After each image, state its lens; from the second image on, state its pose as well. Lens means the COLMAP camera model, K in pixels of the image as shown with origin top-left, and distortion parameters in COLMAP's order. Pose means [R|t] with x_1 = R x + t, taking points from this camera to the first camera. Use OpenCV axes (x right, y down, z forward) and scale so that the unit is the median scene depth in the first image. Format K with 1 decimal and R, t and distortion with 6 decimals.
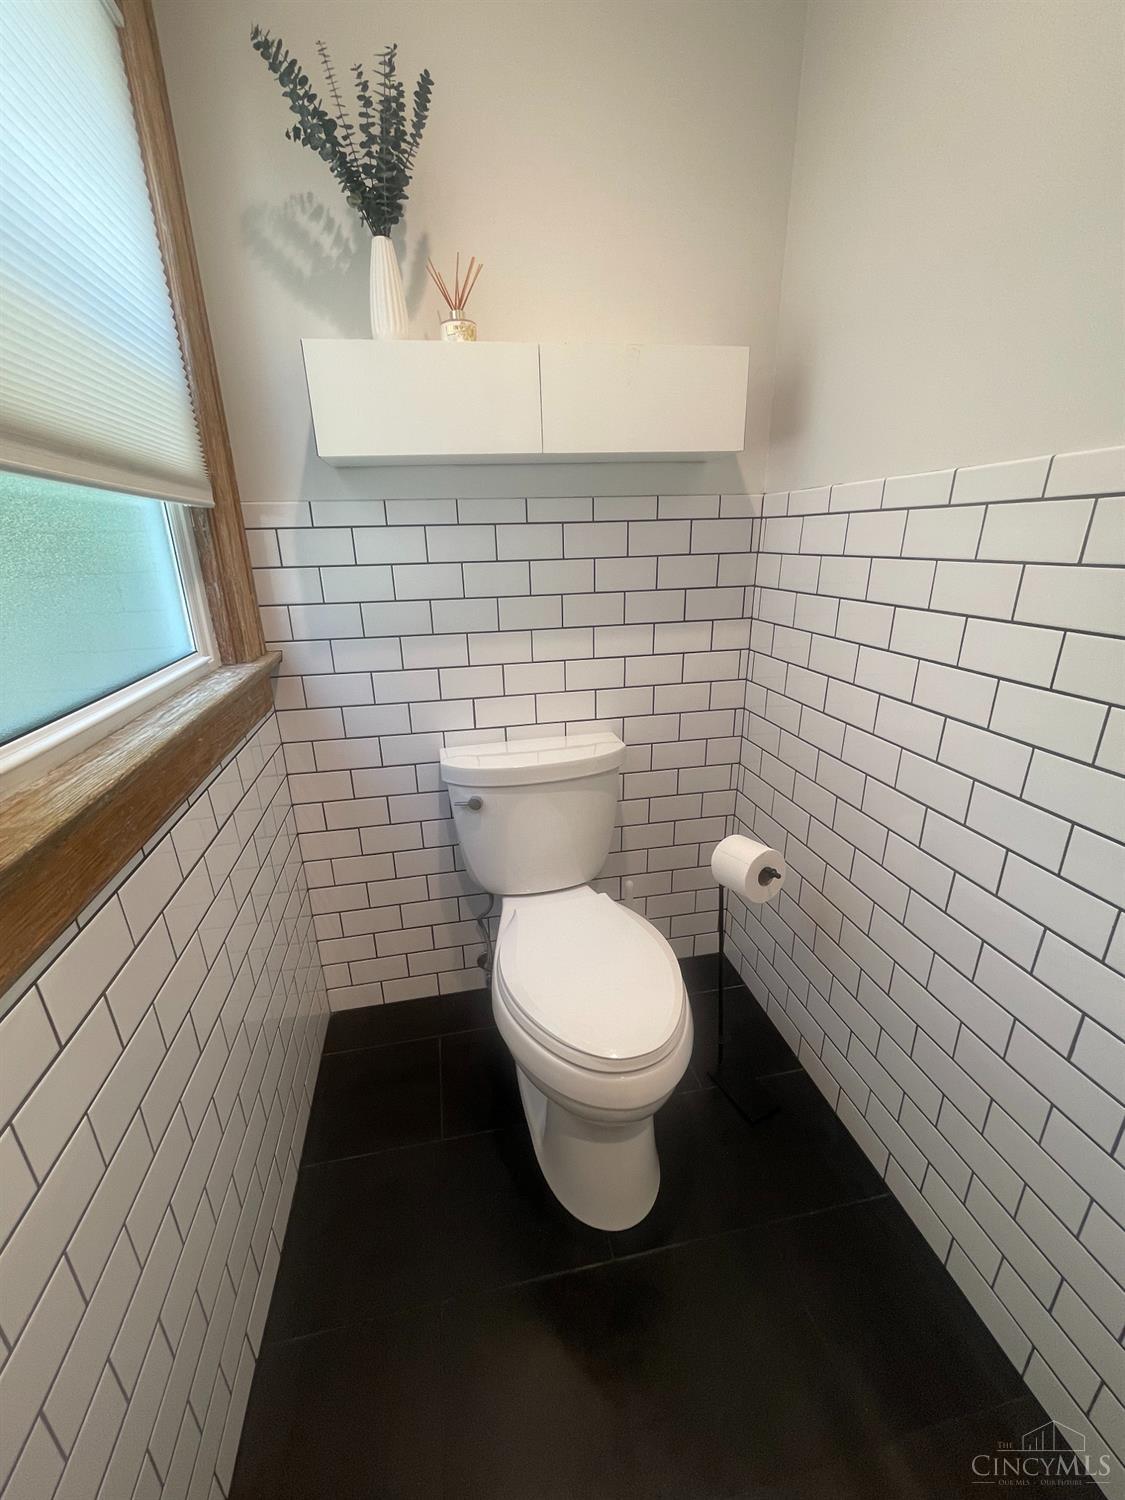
lens RADIAL K [[609.1, 0, 556.0], [0, 609.1, 751.4], [0, 0, 1]] dist [-0.002039, -0.000075]
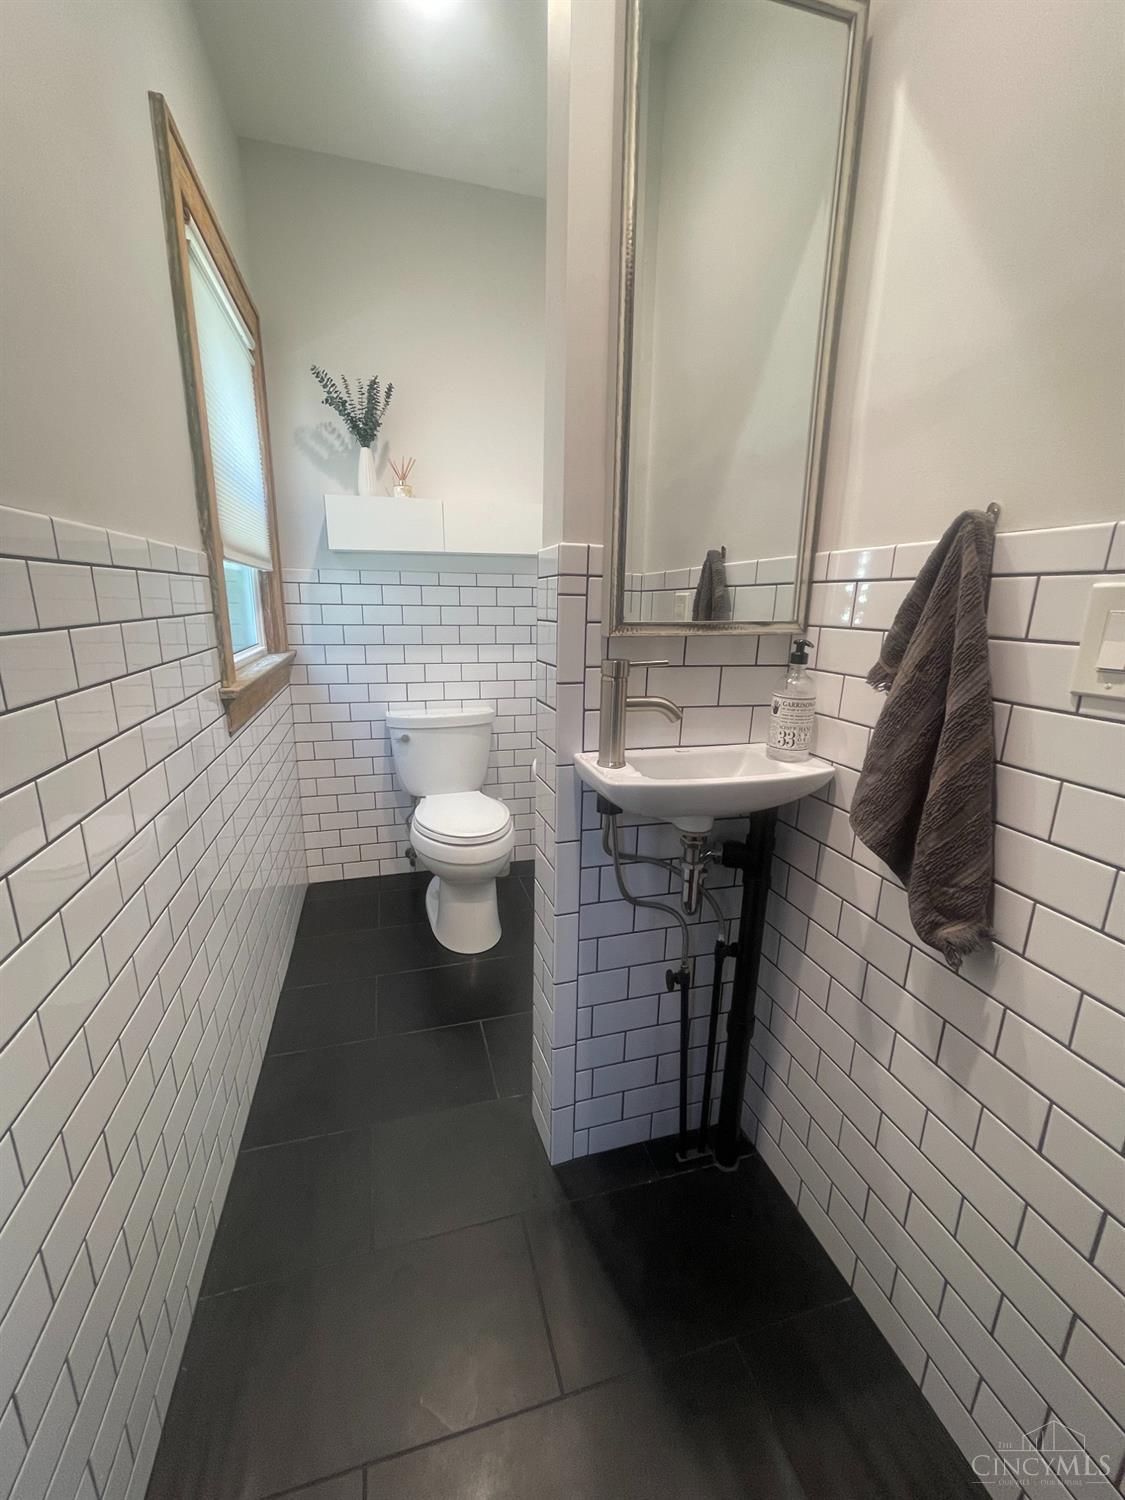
lens RADIAL K [[609.1, 0, 564.3], [0, 609.1, 754.0], [0, 0, 1]] dist [-0.002039, -0.000075]
pose [[0.994586, 0.016043, 0.102667, 0.142010], [-0.007313, 0.996367, -0.084852, 0.271776], [-0.103655, 0.083642, 0.991090, -0.781868]]
